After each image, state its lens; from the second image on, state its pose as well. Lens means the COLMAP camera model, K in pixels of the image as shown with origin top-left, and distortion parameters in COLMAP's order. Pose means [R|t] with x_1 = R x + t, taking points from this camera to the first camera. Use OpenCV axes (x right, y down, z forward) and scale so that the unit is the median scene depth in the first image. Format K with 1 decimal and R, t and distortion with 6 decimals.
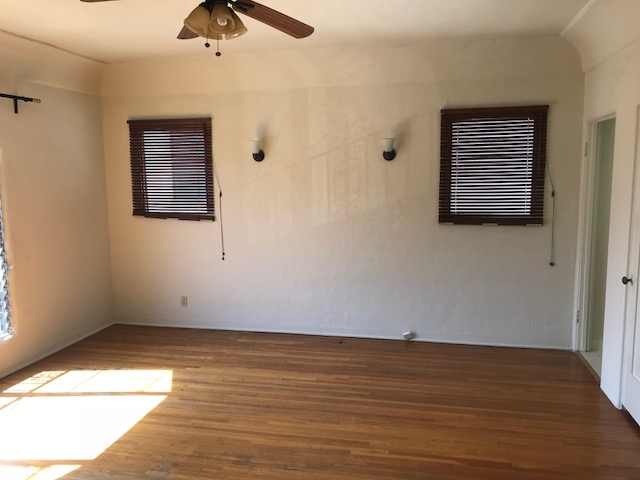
lens RADIAL K [[525.7, 0, 317.4], [0, 525.7, 239.4], [0, 0, 1]] dist [0.026981, -0.026045]
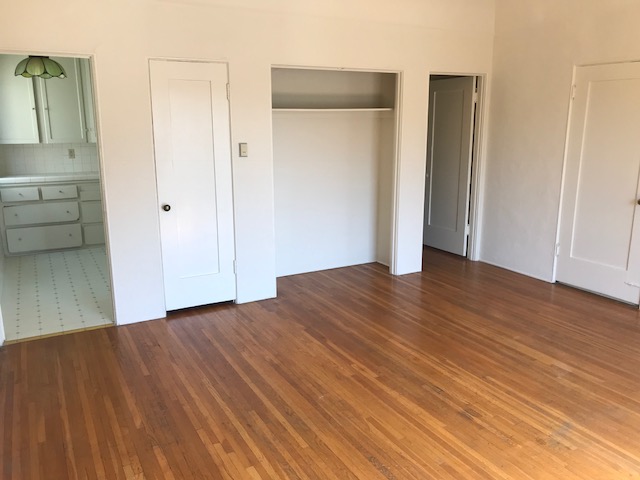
lens RADIAL K [[525.7, 0, 318.8], [0, 525.7, 239.7], [0, 0, 1]] dist [0.026981, -0.026045]
pose [[-0.654682, -0.155522, 0.739733, -0.442344], [0.112423, 0.947690, 0.298740, -0.139219], [-0.747498, 0.278742, -0.602951, 1.209574]]
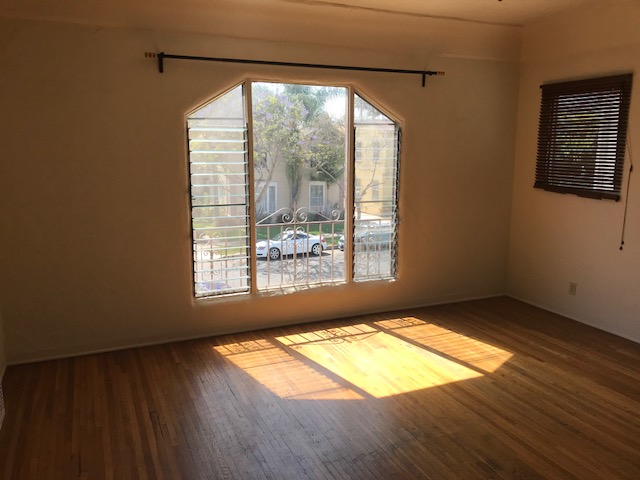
lens RADIAL K [[525.7, 0, 319.4], [0, 525.7, 239.4], [0, 0, 1]] dist [0.026981, -0.026045]
pose [[0.588437, 0.155726, -0.793405, 0.240728], [-0.115098, 0.987417, 0.108443, -0.014926], [0.800309, 0.027507, 0.598957, 0.165007]]
